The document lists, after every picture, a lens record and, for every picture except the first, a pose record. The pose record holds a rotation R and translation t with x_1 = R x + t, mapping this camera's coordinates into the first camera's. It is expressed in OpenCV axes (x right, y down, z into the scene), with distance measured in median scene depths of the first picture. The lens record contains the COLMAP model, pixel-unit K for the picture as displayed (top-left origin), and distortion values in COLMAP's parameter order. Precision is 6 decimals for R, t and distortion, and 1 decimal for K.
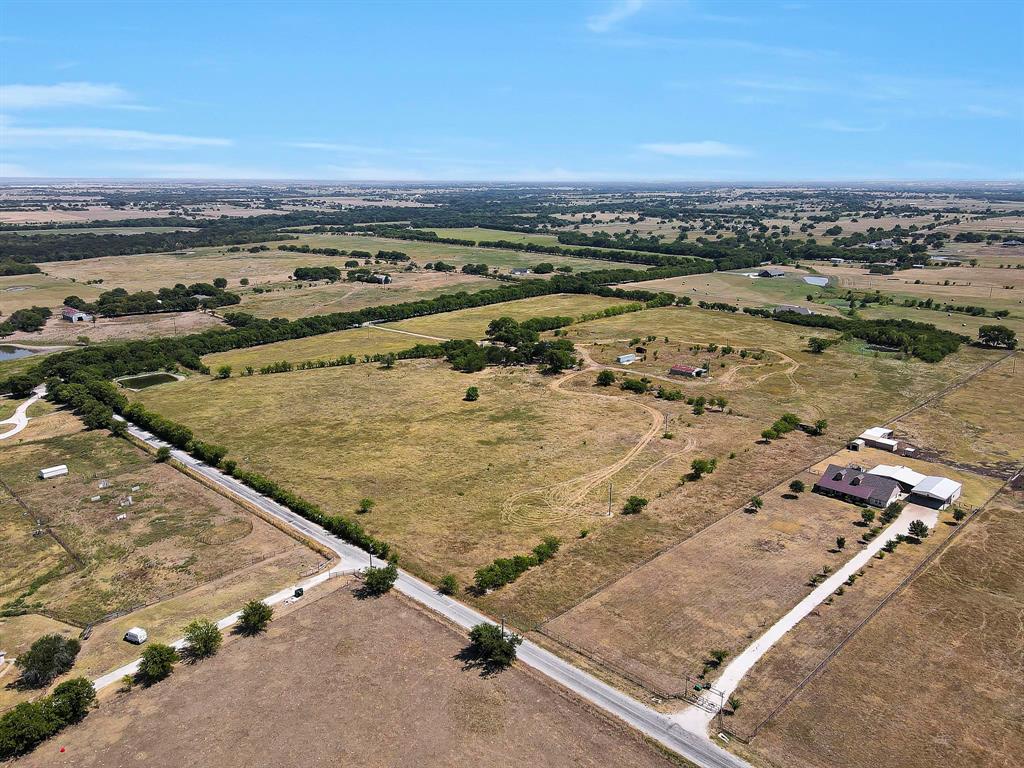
lens RADIAL K [[750.8, 0, 512.0], [0, 750.8, 384.0], [0, 0, 1]] dist [0.011277, 0.002780]
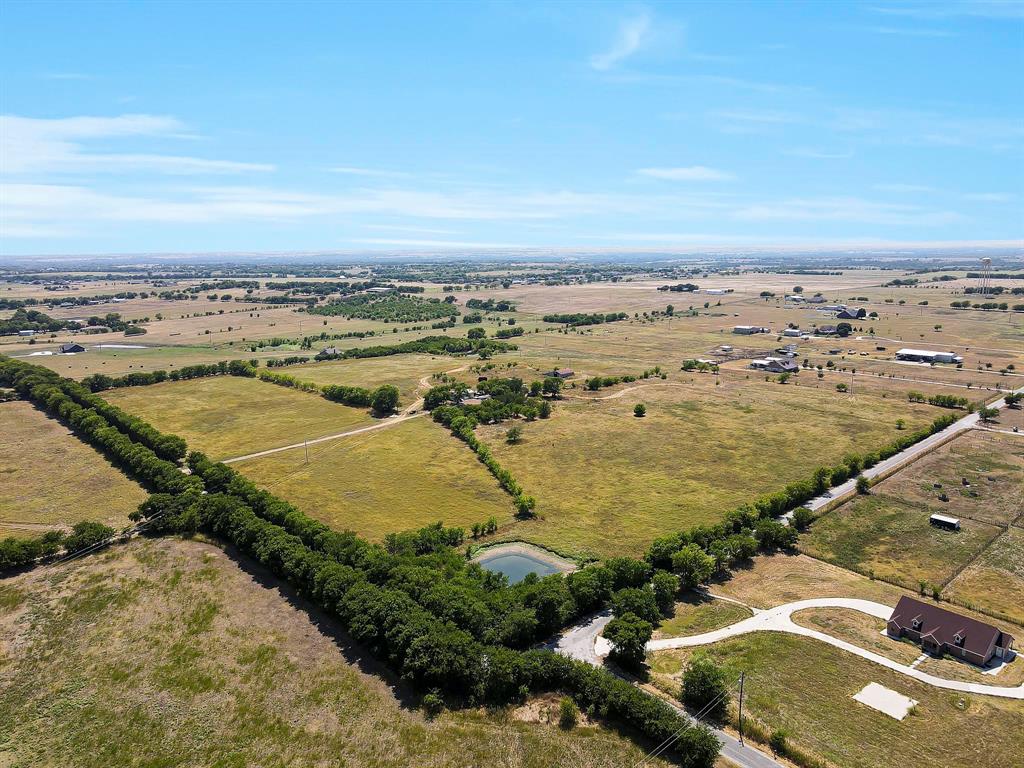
lens RADIAL K [[750.8, 0, 512.0], [0, 750.8, 384.0], [0, 0, 1]] dist [0.011277, 0.002780]
pose [[0.044958, -0.180921, 0.982469, -1.357686], [0.273108, 0.948225, 0.162118, -0.304983], [-0.960932, 0.261032, 0.092041, 1.241083]]
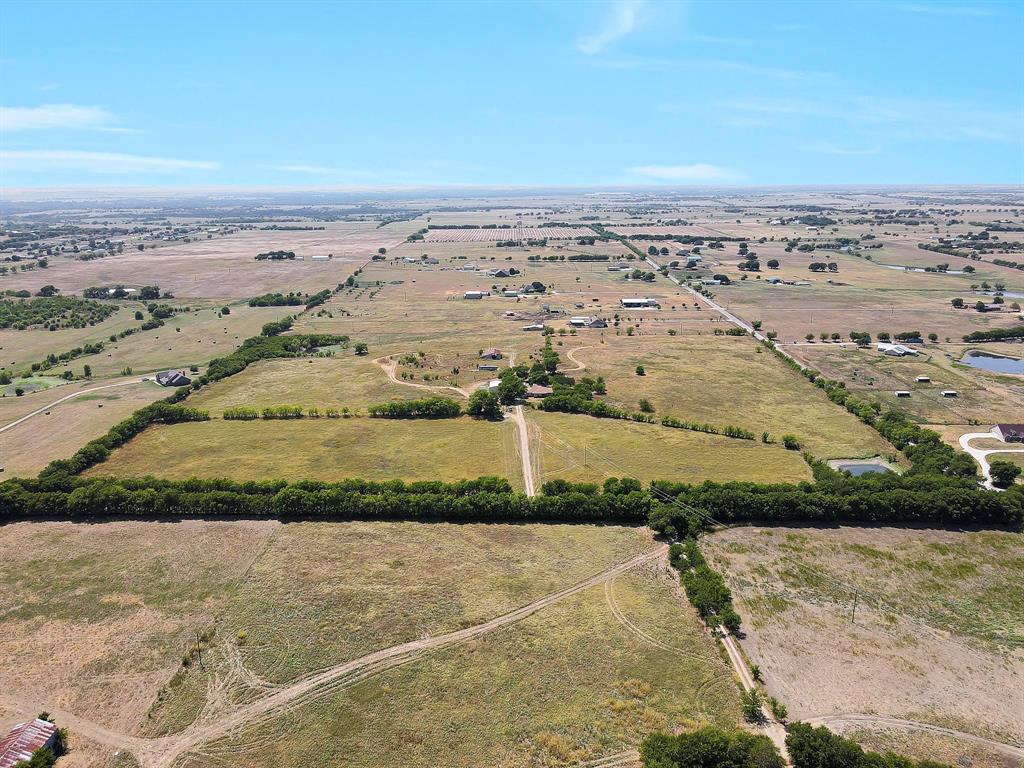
lens RADIAL K [[750.8, 0, 512.0], [0, 750.8, 384.0], [0, 0, 1]] dist [0.011277, 0.002780]
pose [[-0.709048, -0.178020, 0.682319, -1.049569], [0.195252, 0.880214, 0.432552, -0.772860], [-0.677589, 0.439924, -0.589355, 2.403134]]
